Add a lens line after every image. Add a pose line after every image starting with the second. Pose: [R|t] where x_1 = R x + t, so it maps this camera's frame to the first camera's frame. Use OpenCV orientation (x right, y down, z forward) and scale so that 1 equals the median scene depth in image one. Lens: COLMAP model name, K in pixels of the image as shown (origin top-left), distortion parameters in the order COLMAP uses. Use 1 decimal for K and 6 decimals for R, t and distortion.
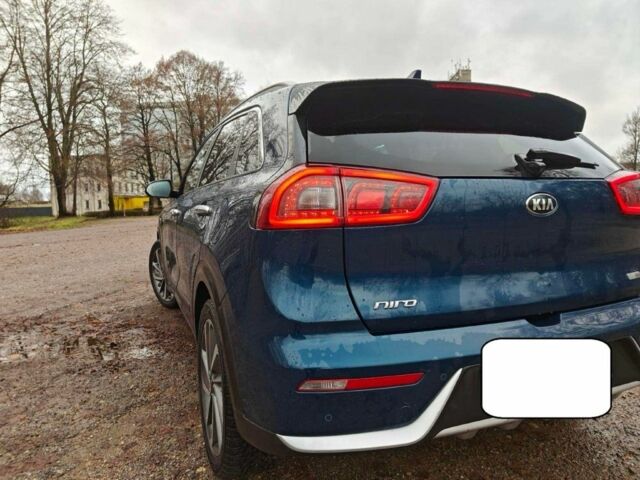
lens RADIAL K [[455.3, 0, 320.0], [0, 455.3, 240.0], [0, 0, 1]] dist [0.024839, -0.002785]
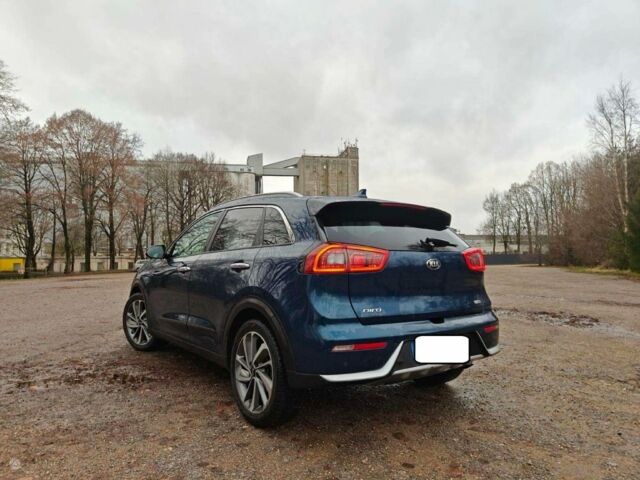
lens RADIAL K [[455.3, 0, 320.0], [0, 455.3, 240.0], [0, 0, 1]] dist [0.024839, -0.002785]
pose [[0.973644, 0.024598, 0.226742, -0.219812], [0.007546, 0.990149, -0.139817, 0.044707], [-0.227948, 0.137843, 0.963867, -0.400487]]
